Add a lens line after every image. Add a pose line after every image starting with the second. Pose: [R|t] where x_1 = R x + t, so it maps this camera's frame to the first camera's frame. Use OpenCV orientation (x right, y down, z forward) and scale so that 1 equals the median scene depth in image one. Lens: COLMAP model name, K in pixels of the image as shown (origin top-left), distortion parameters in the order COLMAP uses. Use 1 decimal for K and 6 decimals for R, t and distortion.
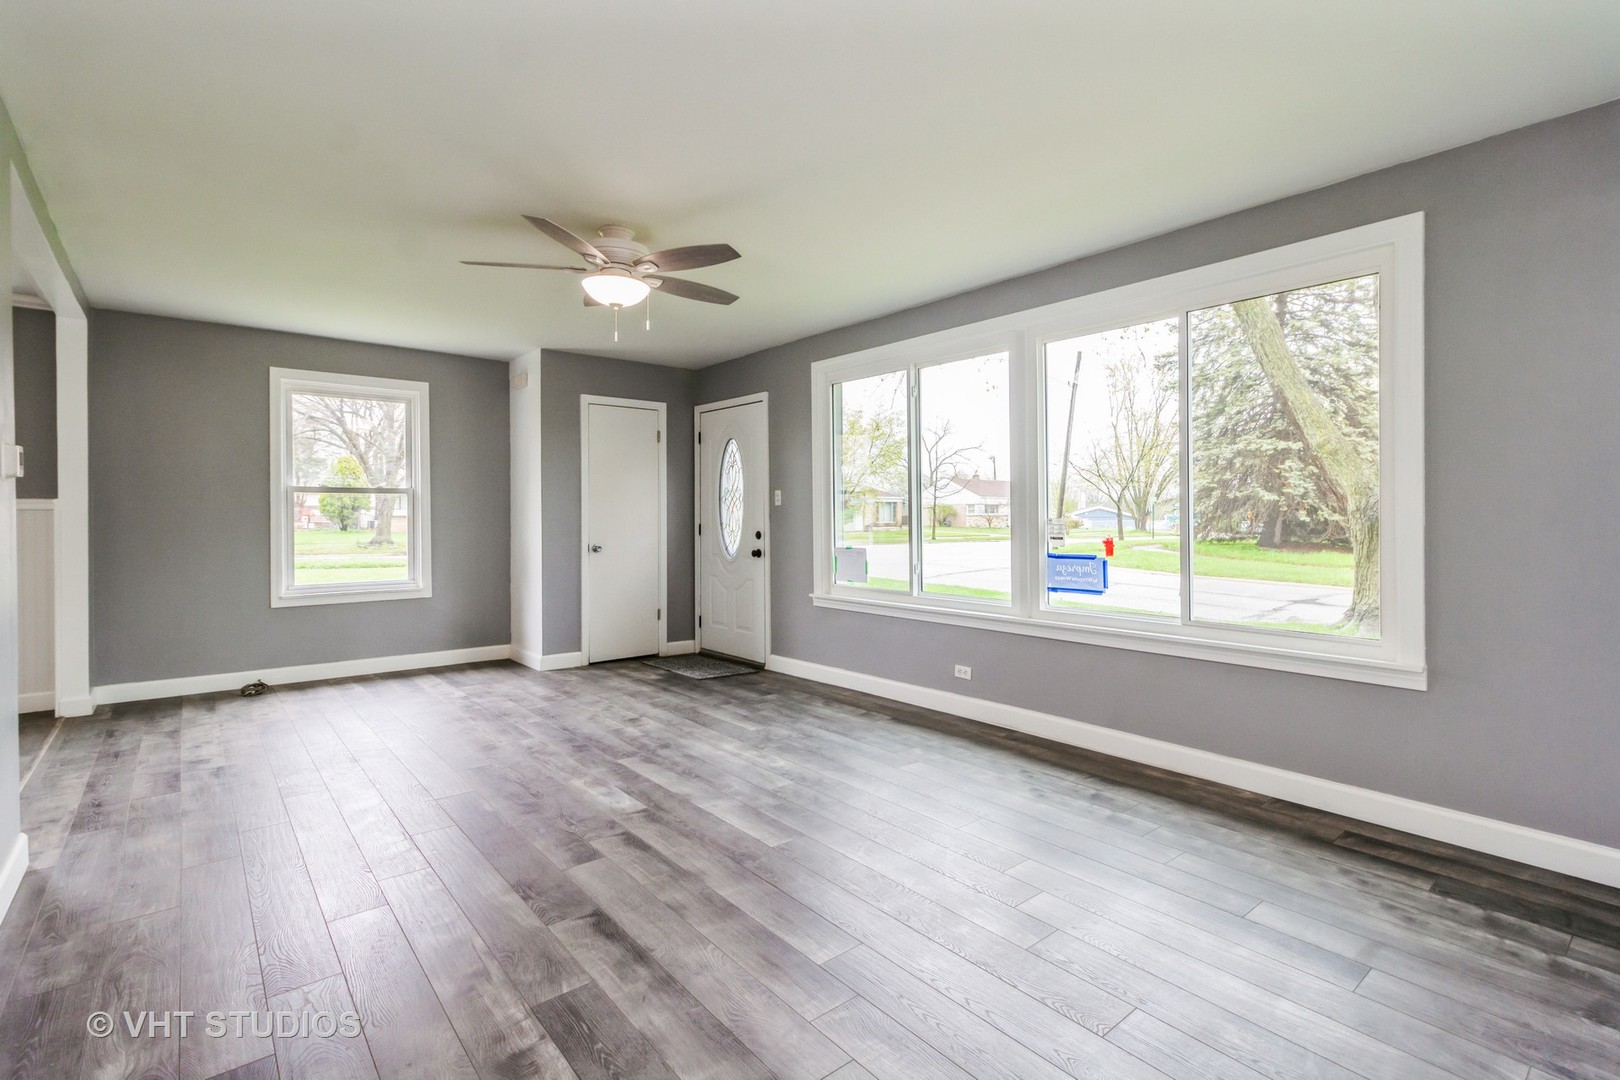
lens RADIAL K [[748.8, 0, 806.6], [0, 748.8, 533.3], [0, 0, 1]] dist [0.004810, 0.001447]
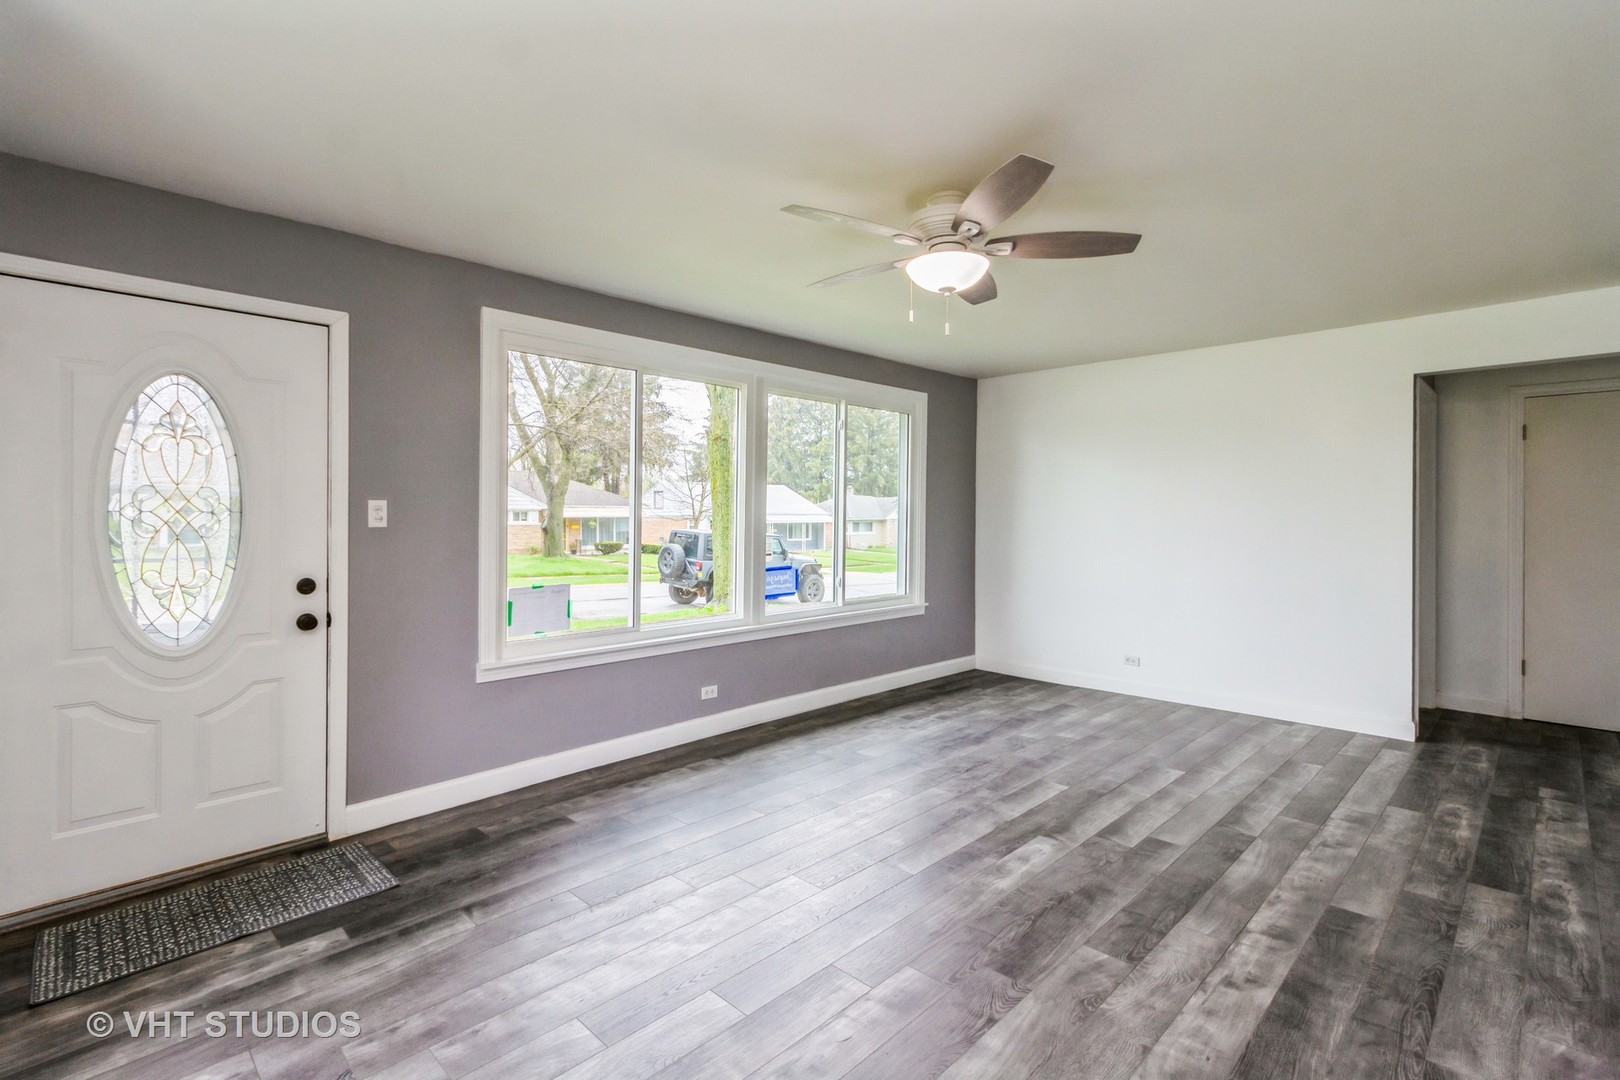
lens RADIAL K [[748.8, 0, 815.7], [0, 748.8, 533.7], [0, 0, 1]] dist [0.004810, 0.001447]
pose [[-0.102370, -0.020701, 0.994531, -1.113639], [0.021141, 0.999512, 0.022981, -0.068235], [-0.994522, 0.023378, -0.101882, 1.313662]]
